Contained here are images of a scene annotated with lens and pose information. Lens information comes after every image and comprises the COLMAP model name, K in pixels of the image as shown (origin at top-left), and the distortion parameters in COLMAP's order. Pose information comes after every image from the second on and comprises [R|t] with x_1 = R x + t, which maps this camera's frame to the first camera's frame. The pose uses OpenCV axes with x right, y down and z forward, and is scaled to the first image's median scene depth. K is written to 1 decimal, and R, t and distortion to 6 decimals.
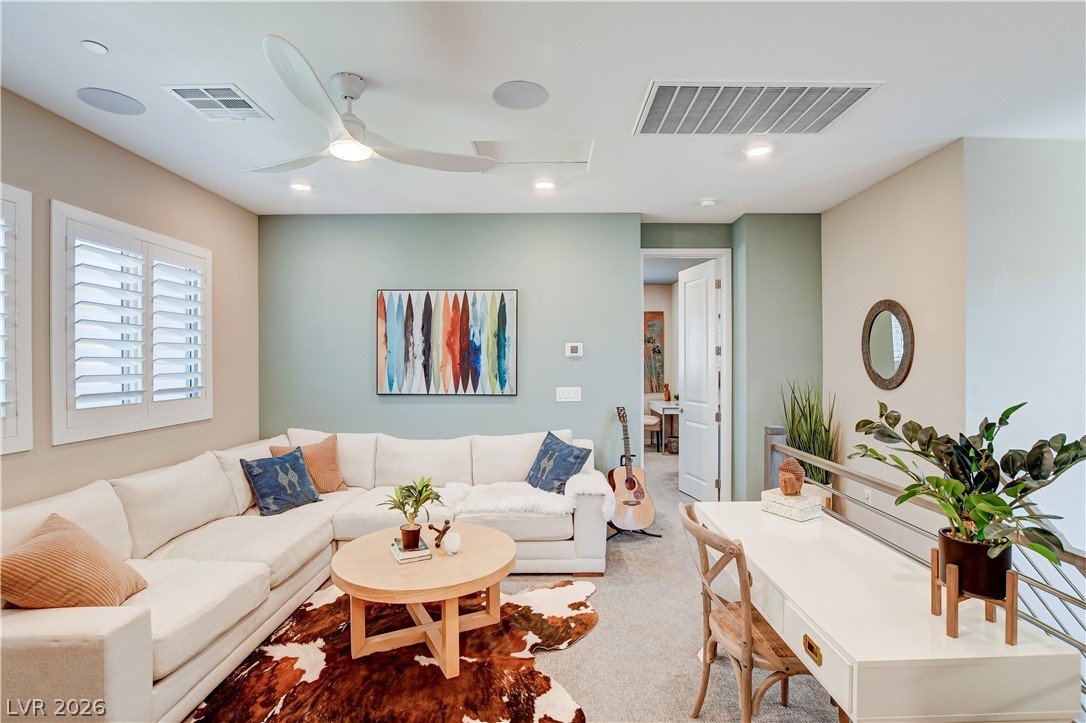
lens RADIAL K [[519.1, 0, 543.0], [0, 519.1, 361.5], [0, 0, 1]] dist [-0.000627, 0.000061]
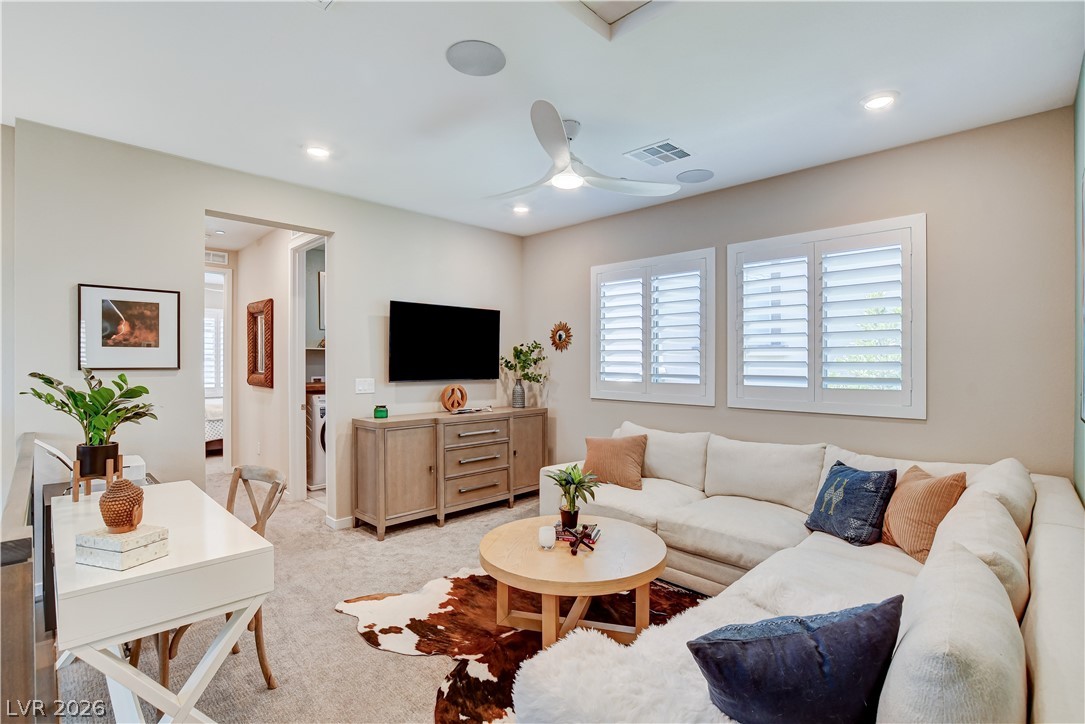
lens RADIAL K [[518.7, 0, 542.5], [0, 518.7, 362.0], [0, 0, 1]] dist [-0.000627, 0.000061]
pose [[-0.702398, -0.003200, -0.711777, 0.517358], [-0.005511, 0.999984, 0.000943, 0.032410], [0.711763, 0.004585, -0.702405, 1.686188]]
